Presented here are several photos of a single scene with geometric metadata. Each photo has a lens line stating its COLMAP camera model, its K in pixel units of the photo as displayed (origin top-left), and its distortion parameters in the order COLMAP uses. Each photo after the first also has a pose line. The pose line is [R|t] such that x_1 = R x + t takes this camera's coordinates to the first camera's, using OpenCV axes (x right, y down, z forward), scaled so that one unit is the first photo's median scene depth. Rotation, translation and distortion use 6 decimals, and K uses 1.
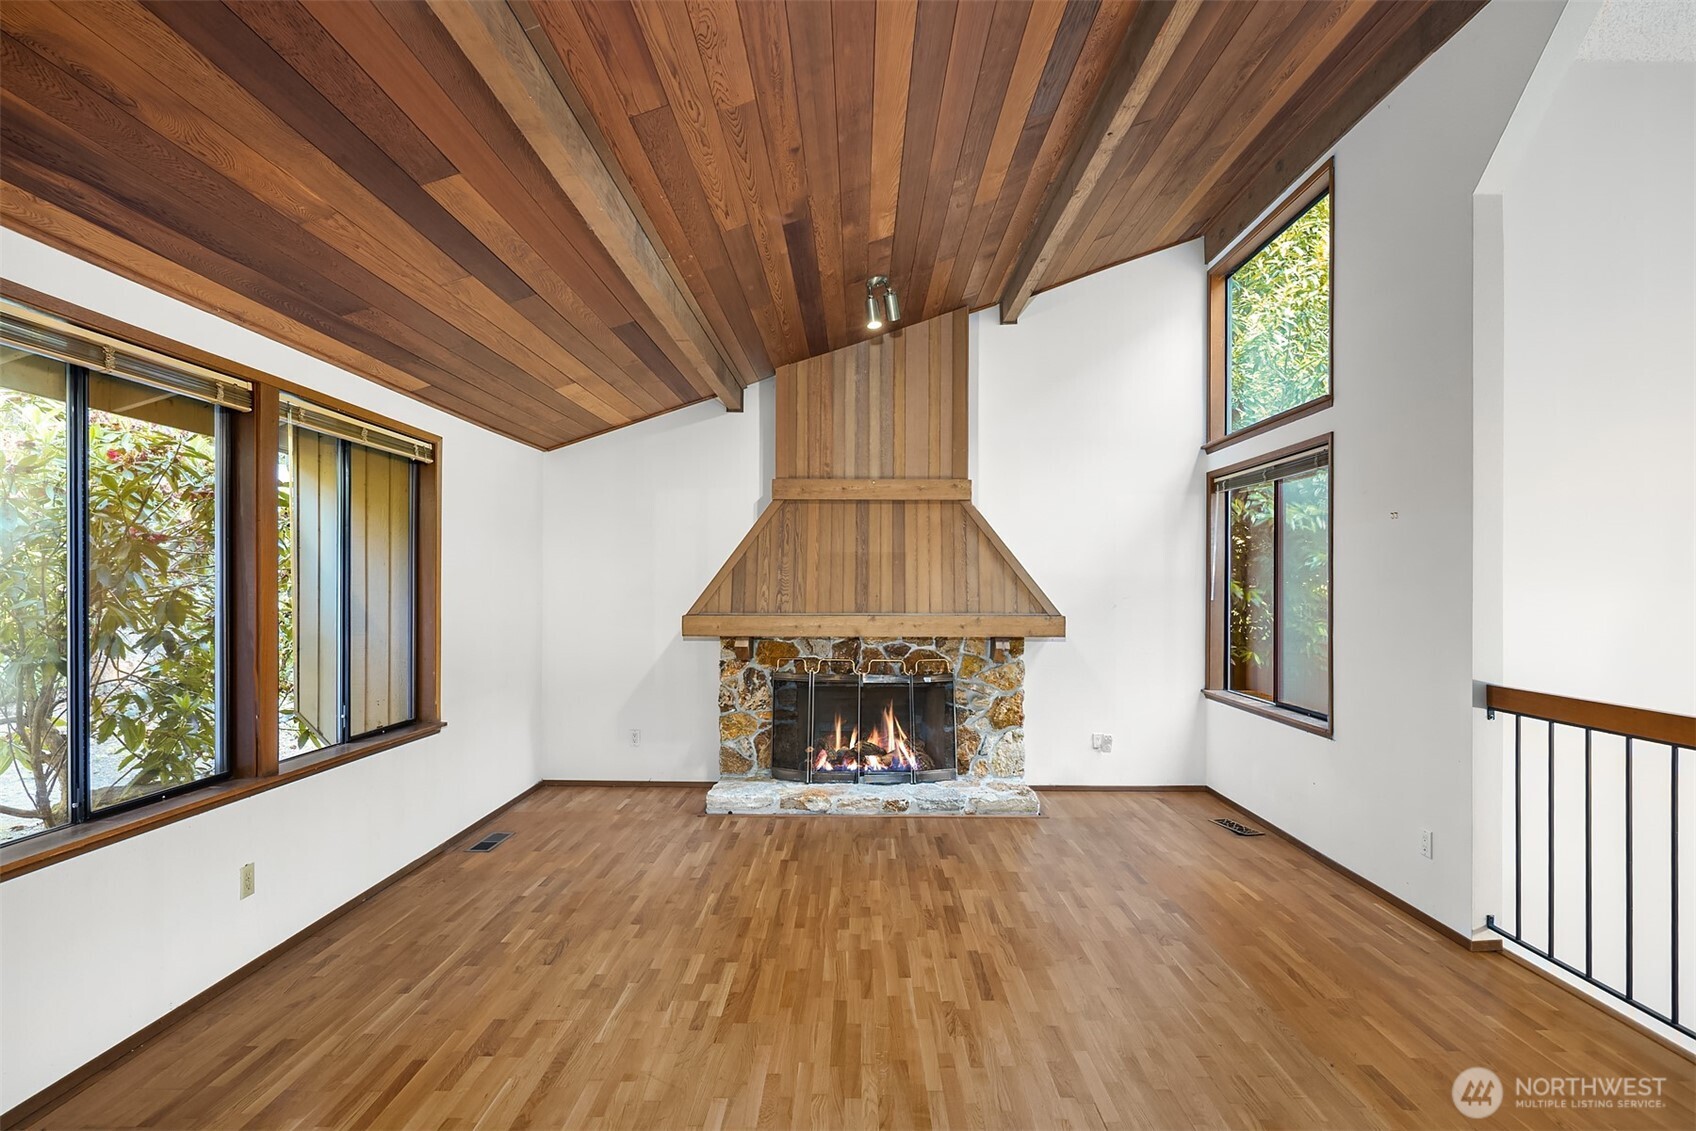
lens RADIAL K [[830.3, 0, 862.4], [0, 830.3, 577.2], [0, 0, 1]] dist [0.002390, -0.000910]
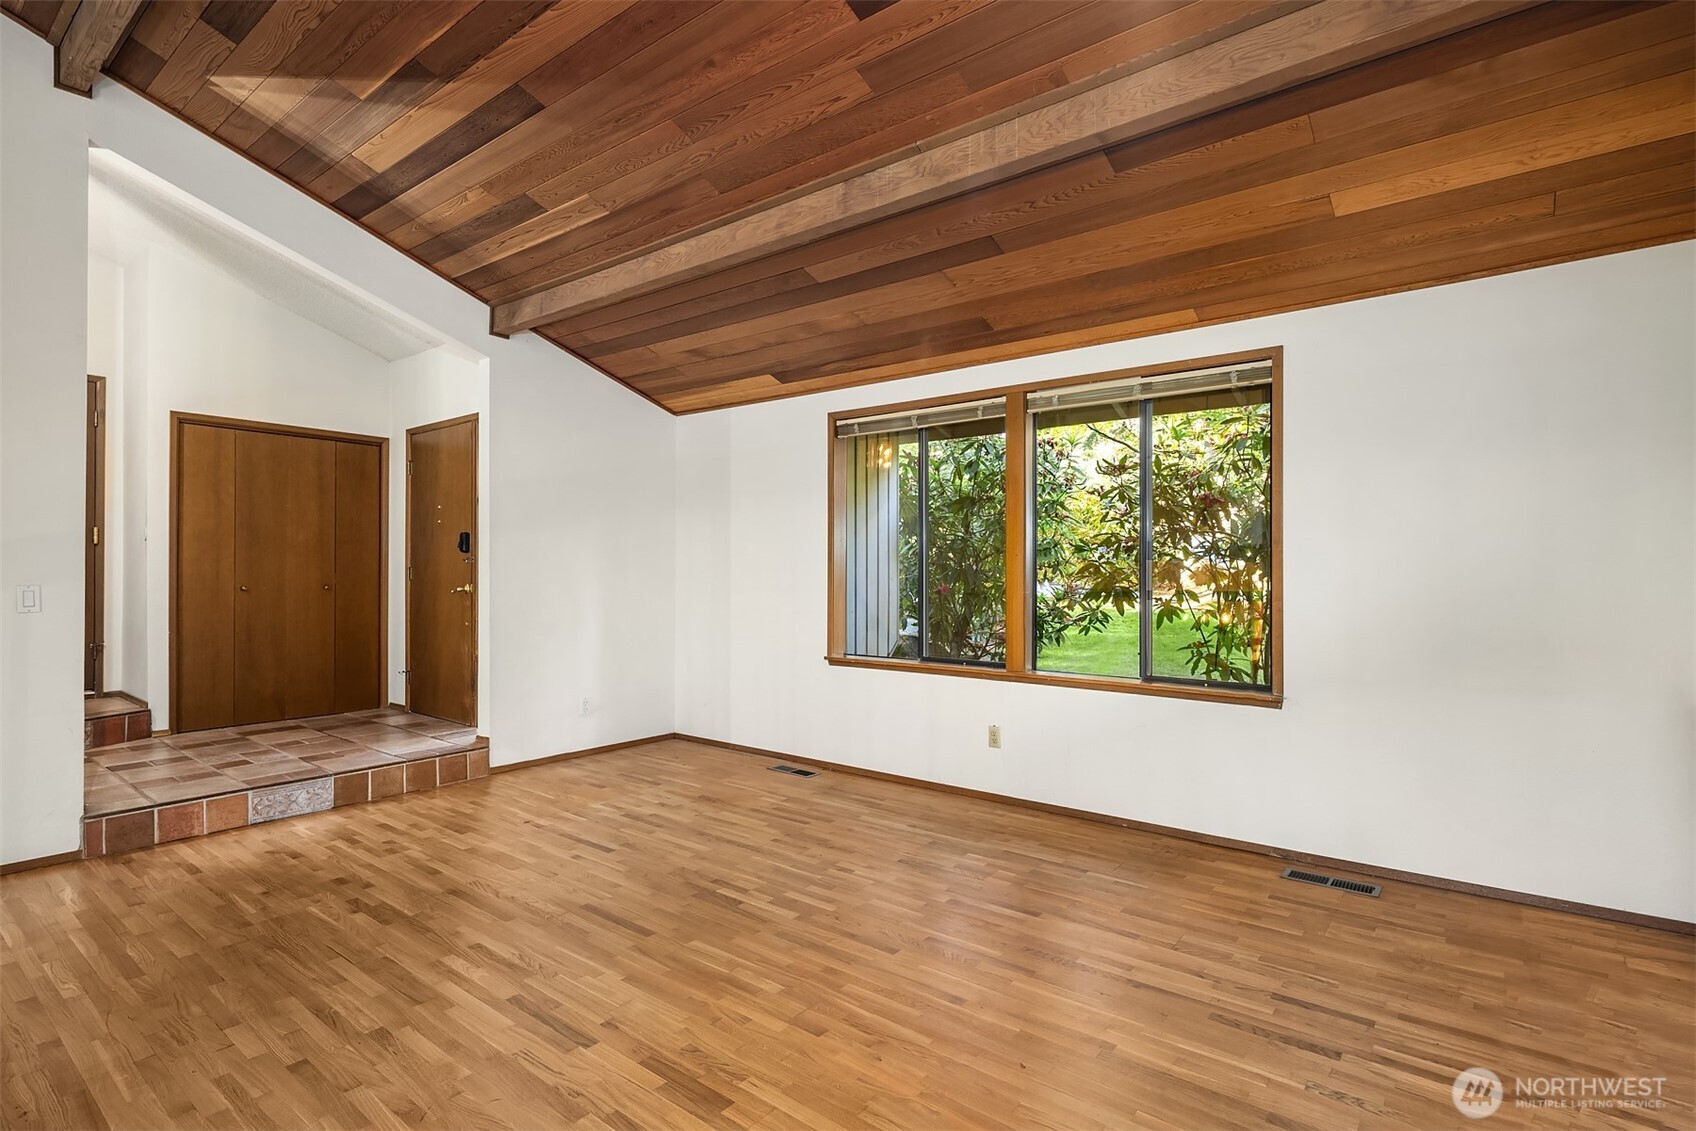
lens RADIAL K [[830.3, 0, 842.2], [0, 830.3, 562.7], [0, 0, 1]] dist [0.002390, -0.000910]
pose [[-0.625758, -0.011298, -0.779935, 0.541634], [0.004302, 0.999830, -0.017935, 0.078133], [0.780005, -0.014578, -0.625603, 1.610506]]
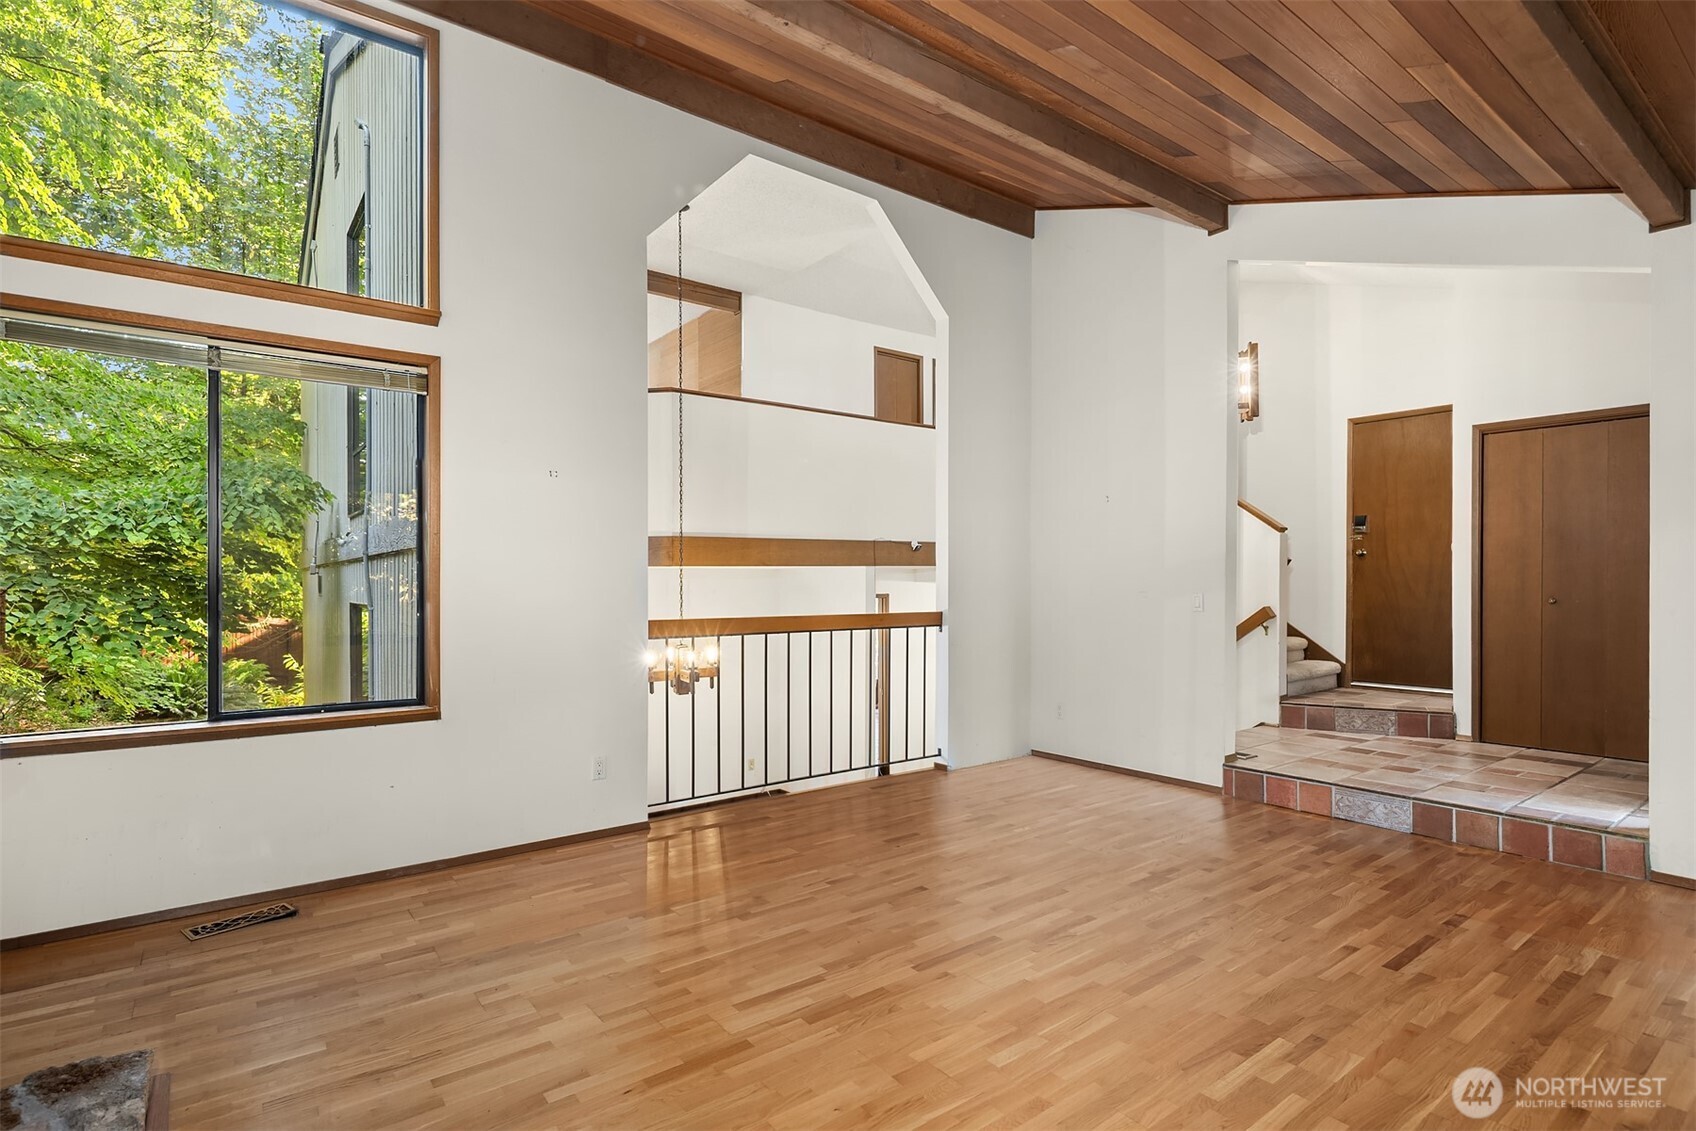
lens RADIAL K [[830.3, 0, 844.1], [0, 830.3, 582.8], [0, 0, 1]] dist [0.002390, -0.000910]
pose [[-0.599421, -0.000306, 0.800434, -0.489229], [-0.006474, 0.999969, -0.004466, 0.075046], [-0.800408, -0.007859, -0.599404, 1.580960]]
